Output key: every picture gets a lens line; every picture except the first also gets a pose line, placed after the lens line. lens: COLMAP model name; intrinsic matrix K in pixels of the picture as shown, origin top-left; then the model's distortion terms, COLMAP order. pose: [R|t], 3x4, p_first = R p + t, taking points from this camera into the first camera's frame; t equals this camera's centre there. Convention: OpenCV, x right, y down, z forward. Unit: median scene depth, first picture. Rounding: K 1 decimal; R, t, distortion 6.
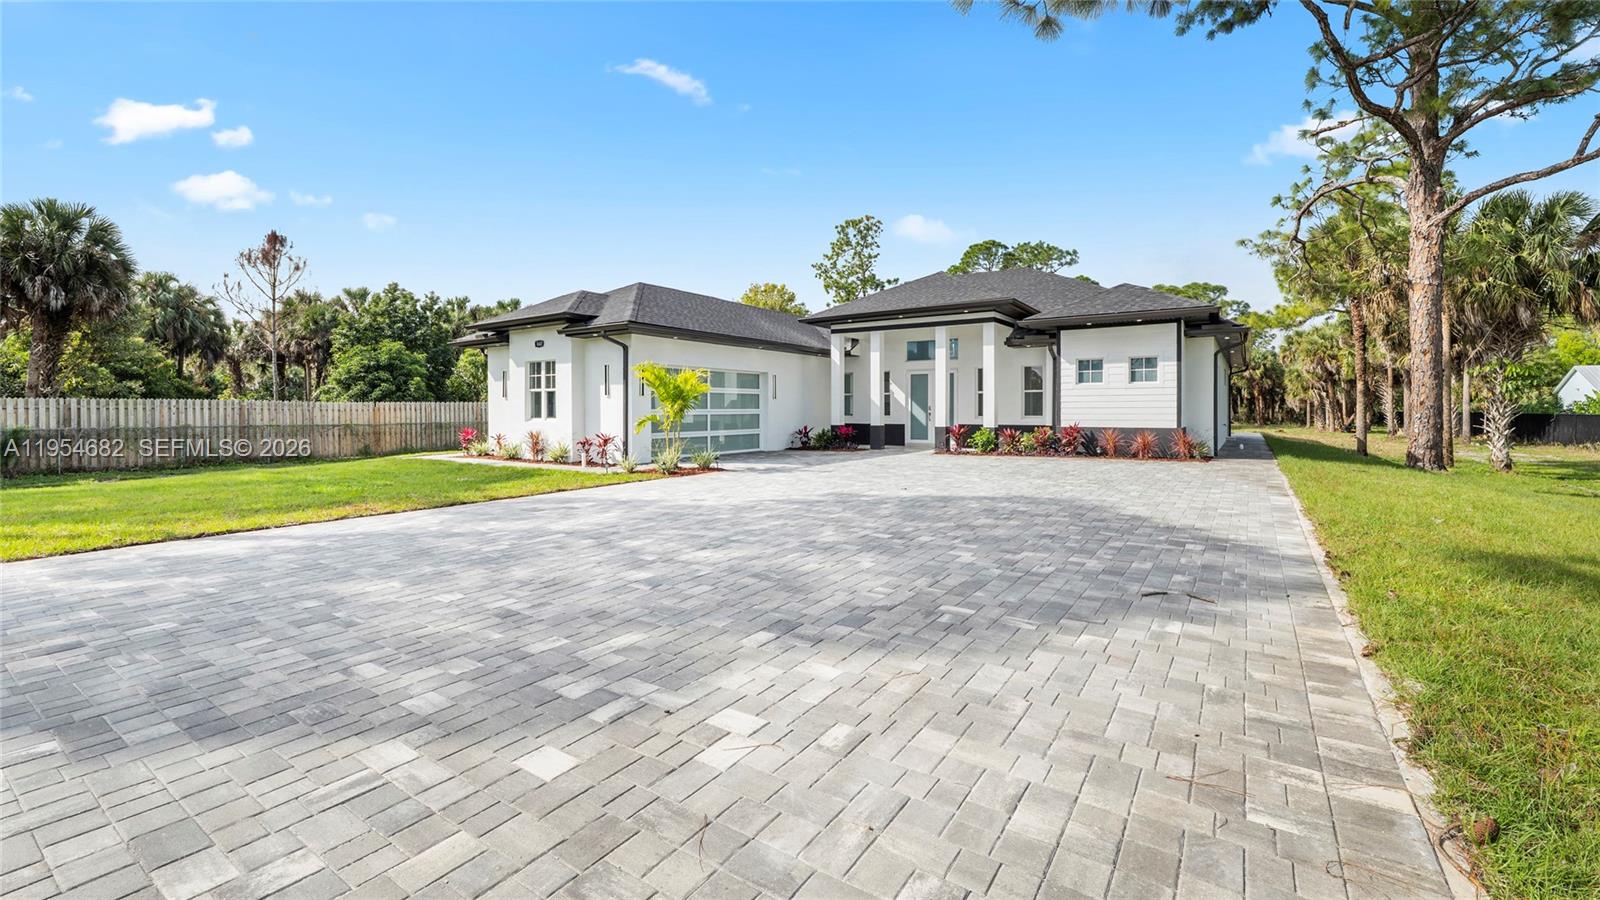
lens RADIAL K [[676.3, 0, 796.5], [0, 676.3, 405.9], [0, 0, 1]] dist [-0.001050, -0.000038]
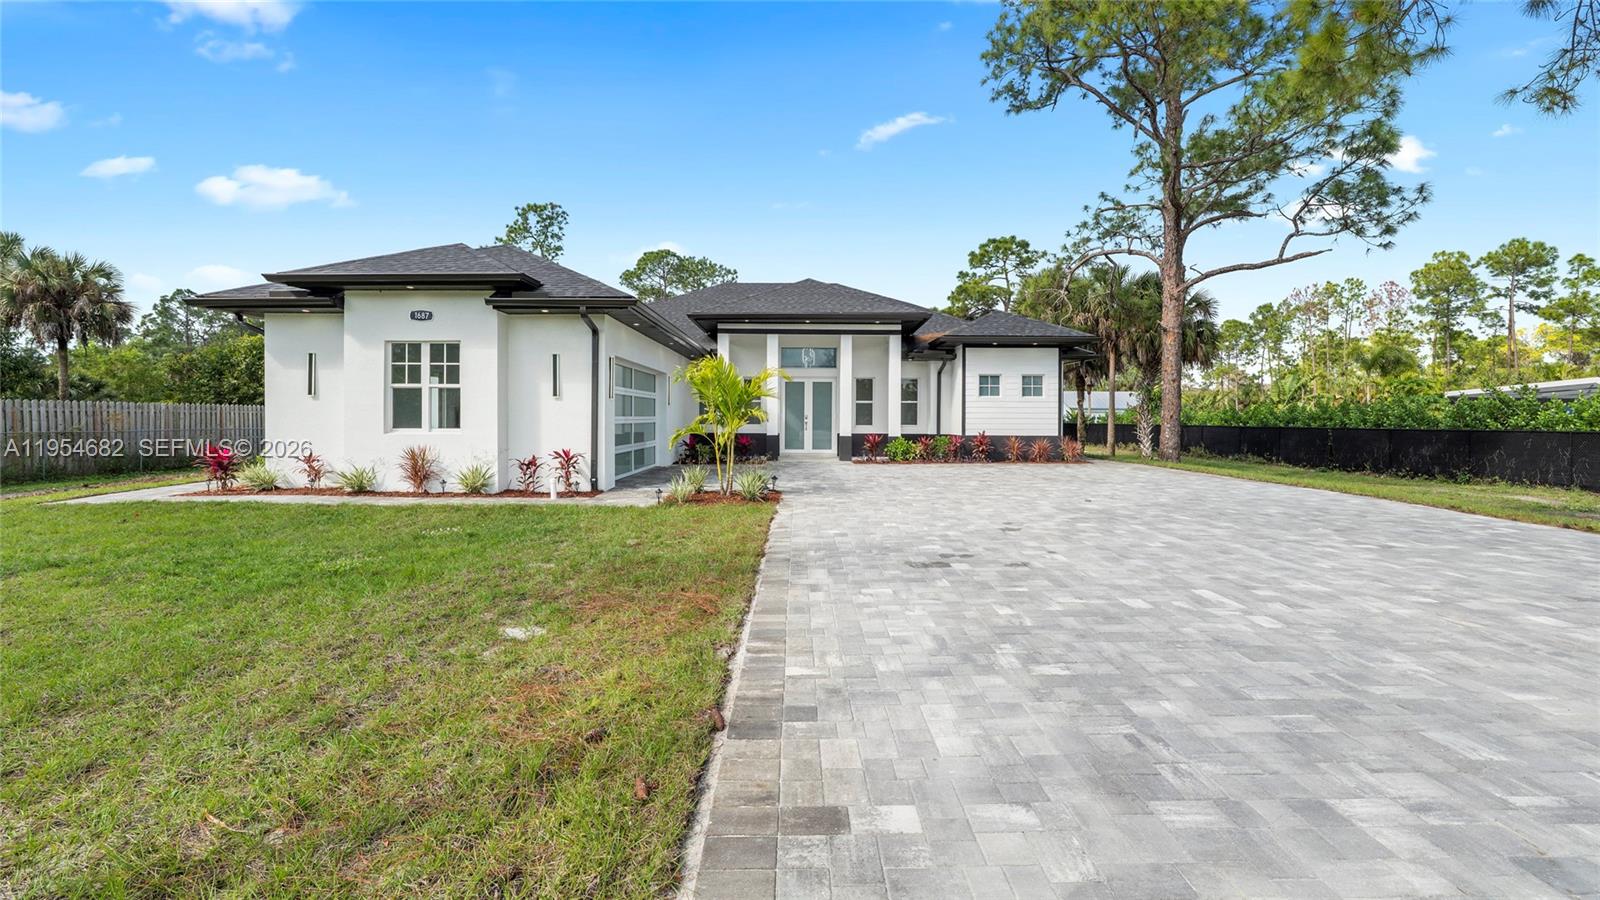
lens RADIAL K [[661.6, 0, 792.7], [0, 661.6, 419.5], [0, 0, 1]] dist [-0.007967, 0.000376]
pose [[0.830722, 0.005174, 0.556664, -0.435706], [-0.012047, 0.999890, 0.008683, -0.000638], [-0.556558, -0.013919, 0.830692, 0.261887]]
